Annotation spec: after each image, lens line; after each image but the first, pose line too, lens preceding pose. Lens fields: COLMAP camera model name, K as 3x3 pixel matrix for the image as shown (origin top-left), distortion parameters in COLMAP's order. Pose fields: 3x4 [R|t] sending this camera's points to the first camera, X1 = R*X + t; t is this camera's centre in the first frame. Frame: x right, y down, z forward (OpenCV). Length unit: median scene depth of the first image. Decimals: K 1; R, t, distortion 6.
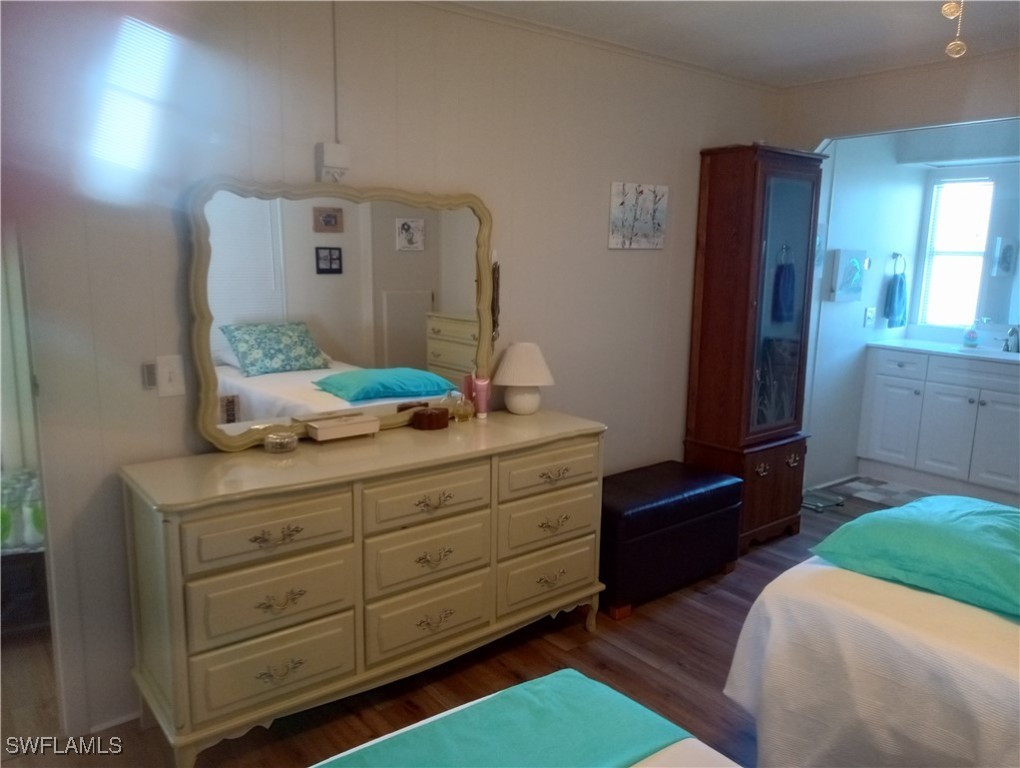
lens RADIAL K [[764.6, 0, 510.0], [0, 764.6, 384.0], [0, 0, 1]] dist [0.048173, -0.008799]
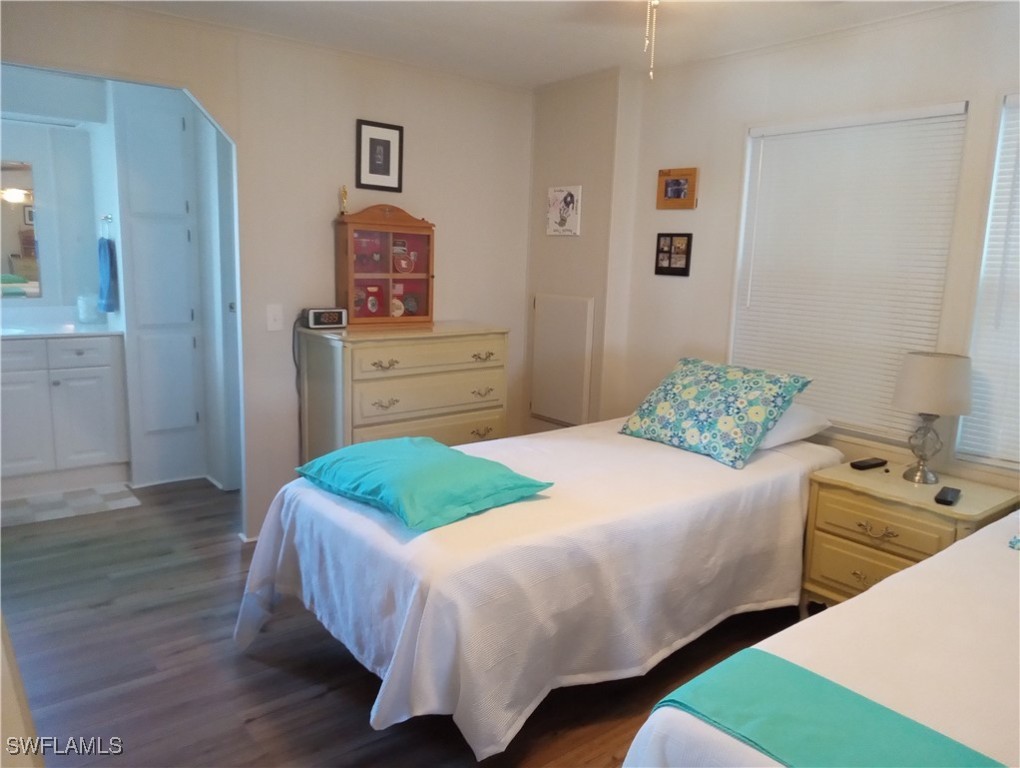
lens RADIAL K [[764.6, 0, 510.0], [0, 764.6, 384.0], [0, 0, 1]] dist [0.048173, -0.008799]
pose [[0.166644, -0.185218, 0.968465, -0.855929], [0.148904, 0.975662, 0.160972, -0.175885], [-0.974709, 0.117383, 0.190168, 1.010734]]
